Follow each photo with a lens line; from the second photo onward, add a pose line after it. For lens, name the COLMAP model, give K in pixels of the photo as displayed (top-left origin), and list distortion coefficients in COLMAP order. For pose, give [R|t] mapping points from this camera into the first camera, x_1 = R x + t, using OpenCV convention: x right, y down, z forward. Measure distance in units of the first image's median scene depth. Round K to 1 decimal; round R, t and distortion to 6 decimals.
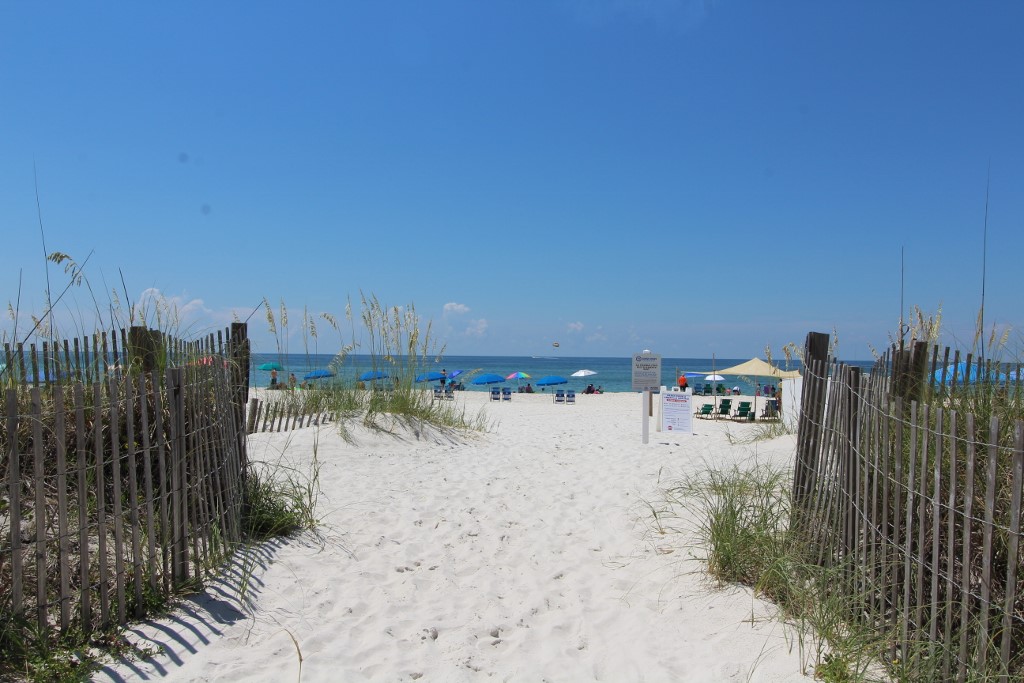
lens RADIAL K [[830.6, 0, 512.0], [0, 830.6, 341.5], [0, 0, 1]] dist [0.039750, 0.000137]
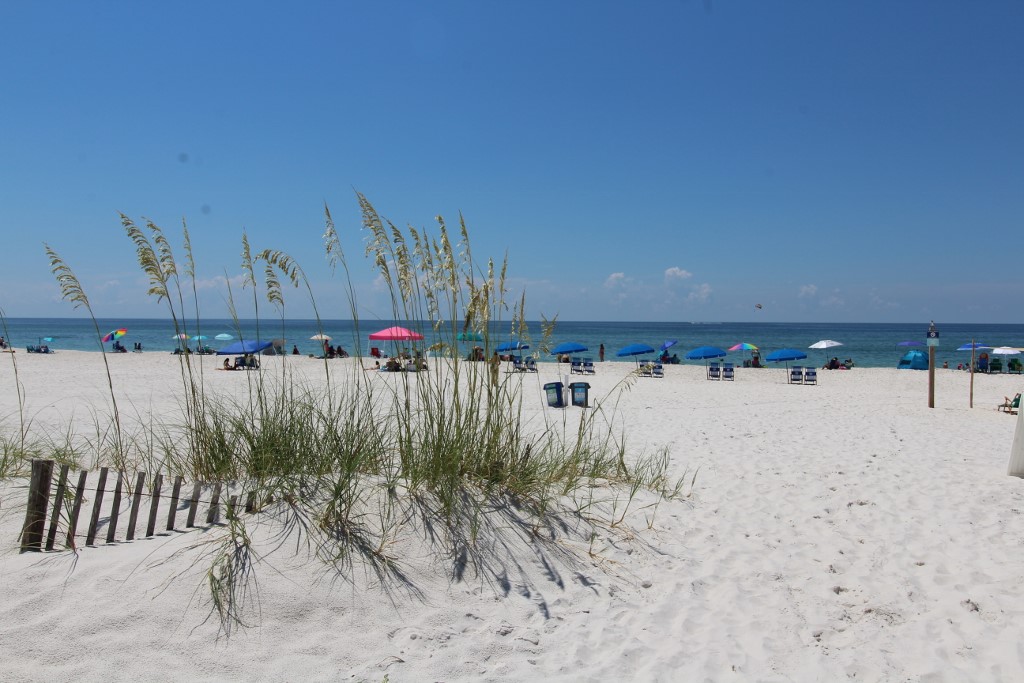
lens RADIAL K [[830.6, 0, 512.0], [0, 830.6, 341.5], [0, 0, 1]] dist [0.039750, 0.000137]
pose [[0.965297, 0.000817, -0.261152, 0.002204], [0.009734, 0.999188, 0.039107, -0.000378], [0.260971, -0.040292, 0.964505, 0.131401]]
